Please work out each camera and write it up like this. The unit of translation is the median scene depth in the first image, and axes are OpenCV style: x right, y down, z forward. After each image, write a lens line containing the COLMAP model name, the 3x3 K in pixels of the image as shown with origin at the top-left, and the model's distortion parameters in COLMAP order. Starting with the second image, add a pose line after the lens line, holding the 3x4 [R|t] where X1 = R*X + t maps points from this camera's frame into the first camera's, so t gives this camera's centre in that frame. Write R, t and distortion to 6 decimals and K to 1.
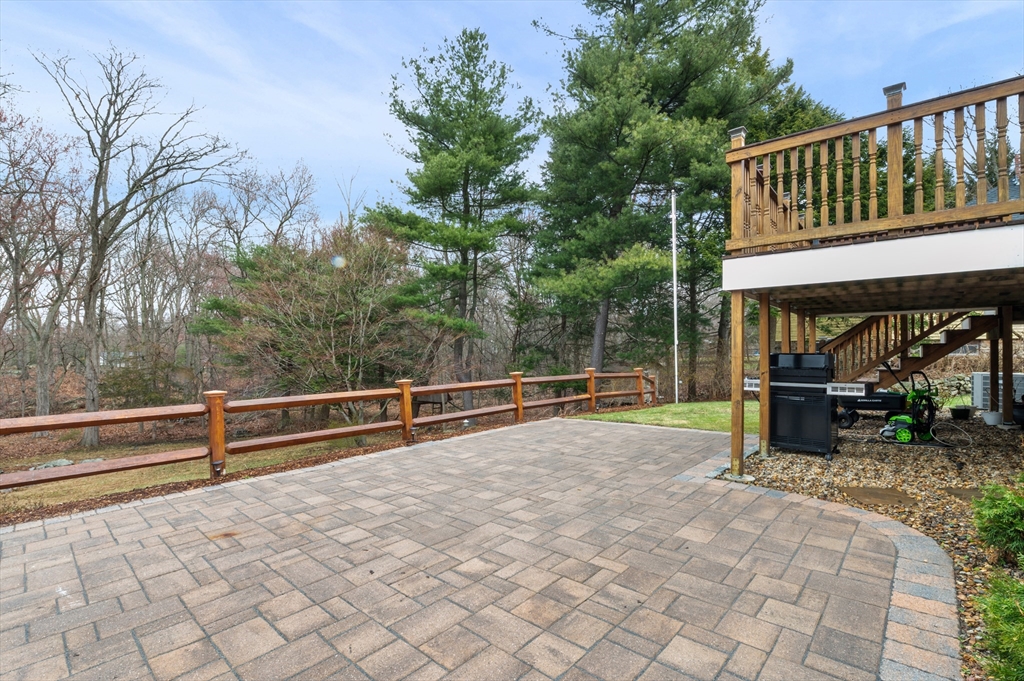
lens RADIAL K [[469.5, 0, 512.6], [0, 469.5, 350.8], [0, 0, 1]] dist [-0.001525, -0.000034]
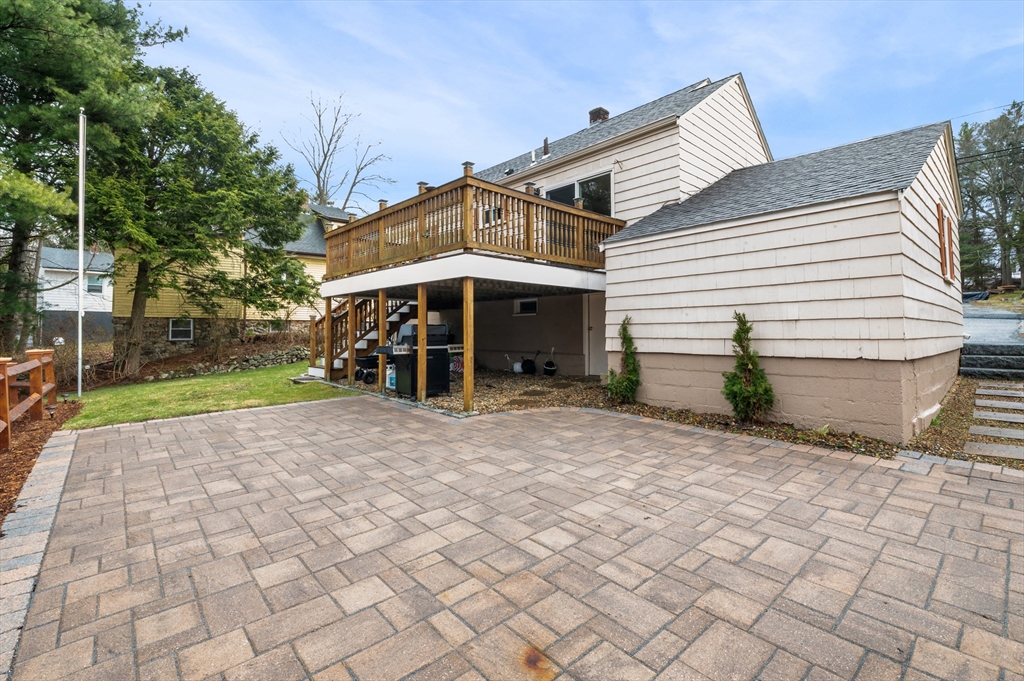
lens RADIAL K [[448.6, 0, 515.0], [0, 448.6, 318.4], [0, 0, 1]] dist [-0.002520, 0.000044]
pose [[0.097444, 0.030408, 0.994776, -1.079407], [-0.002574, 0.999537, -0.030301, 0.039341], [-0.995238, 0.000392, 0.097478, 0.954005]]
